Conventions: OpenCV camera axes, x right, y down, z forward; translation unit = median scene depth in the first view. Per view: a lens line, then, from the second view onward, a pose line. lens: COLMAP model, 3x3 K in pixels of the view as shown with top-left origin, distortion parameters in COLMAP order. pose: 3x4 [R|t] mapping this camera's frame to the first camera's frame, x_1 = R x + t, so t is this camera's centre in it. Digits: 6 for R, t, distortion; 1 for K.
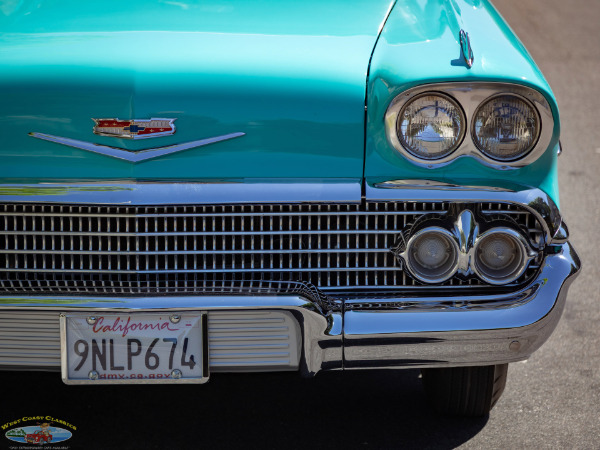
lens RADIAL K [[1980.7, 0, 299.0], [0, 1980.7, 239.0], [0, 0, 1]] dist [0.030177, -0.435628]
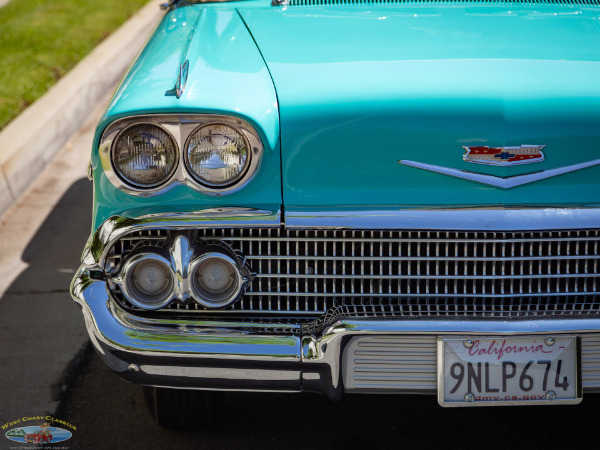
lens RADIAL K [[1980.7, 0, 299.0], [0, 1980.7, 239.0], [0, 0, 1]] dist [0.030177, -0.435628]
pose [[0.999146, -0.010228, 0.040027, -0.229678], [0.010772, 0.999852, -0.013383, -0.000150], [-0.039884, 0.013803, 0.999109, -0.016350]]
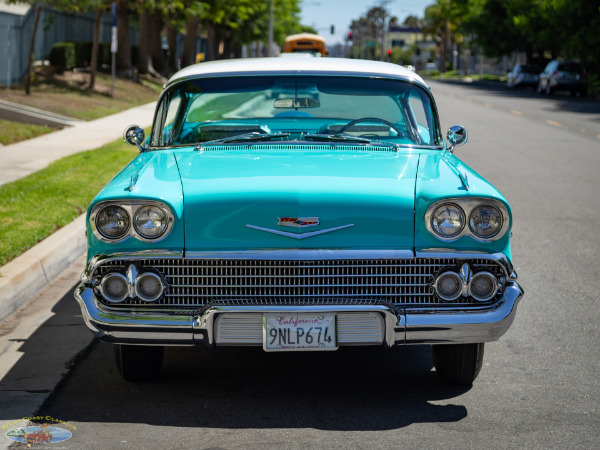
lens RADIAL K [[1718.9, 0, 300.0], [0, 1718.9, 225.0], [0, 0, 1]] dist [0.044384, -0.177773]
pose [[0.999196, -0.003664, 0.039914, -0.150031], [0.007940, 0.994173, -0.107508, 0.131535], [-0.039288, 0.107738, 0.993403, -0.704635]]
